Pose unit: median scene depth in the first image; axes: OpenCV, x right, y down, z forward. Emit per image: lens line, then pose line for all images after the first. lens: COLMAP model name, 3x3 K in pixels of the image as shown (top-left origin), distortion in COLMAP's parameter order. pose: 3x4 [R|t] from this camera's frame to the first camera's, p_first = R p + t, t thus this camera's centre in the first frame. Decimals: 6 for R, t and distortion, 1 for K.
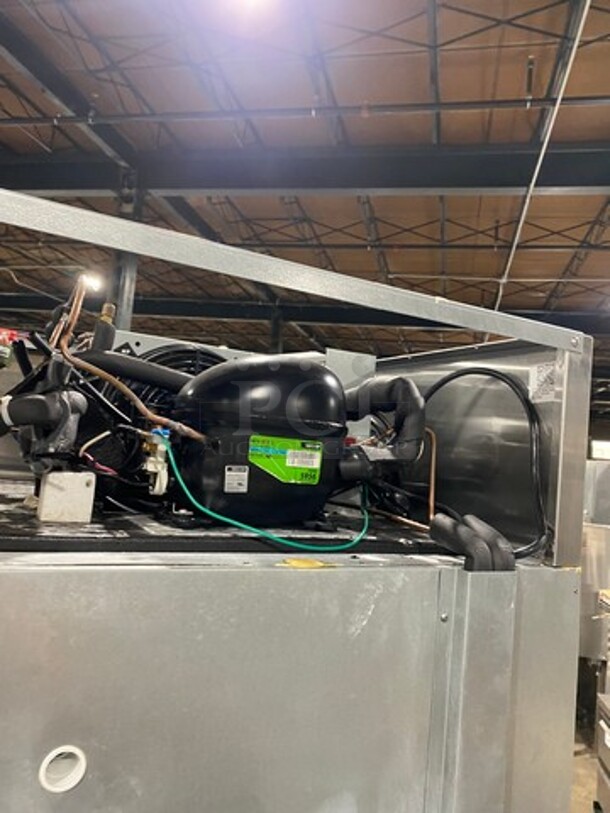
lens RADIAL K [[612.0, 0, 305.0], [0, 612.0, 406.5], [0, 0, 1]] dist [0.107283, -0.000348]
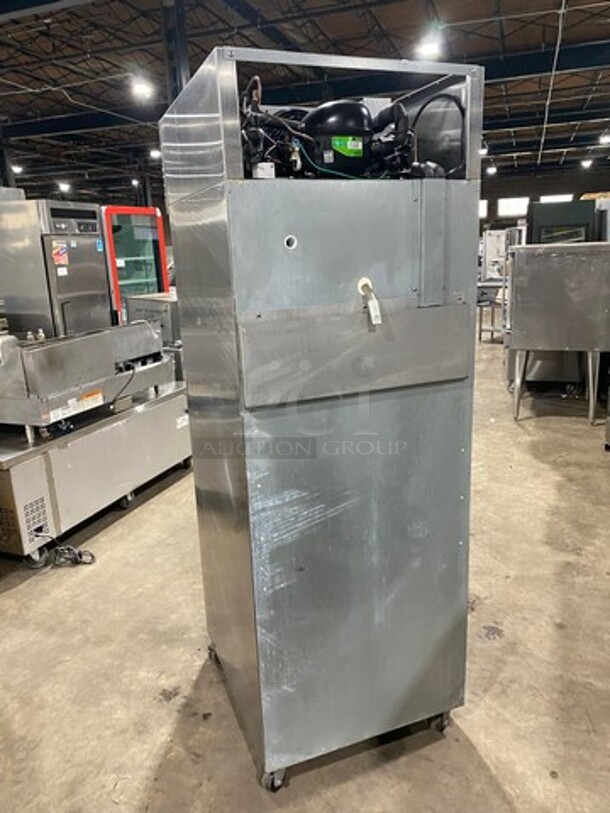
lens RADIAL K [[621.8, 0, 305.0], [0, 621.8, 406.5], [0, 0, 1]] dist [0.039093, -0.006796]
pose [[0.986222, -0.099761, -0.131958, 0.020337], [0.135585, 0.944476, 0.299302, 0.223062], [0.094773, -0.313070, 0.944990, -1.270437]]
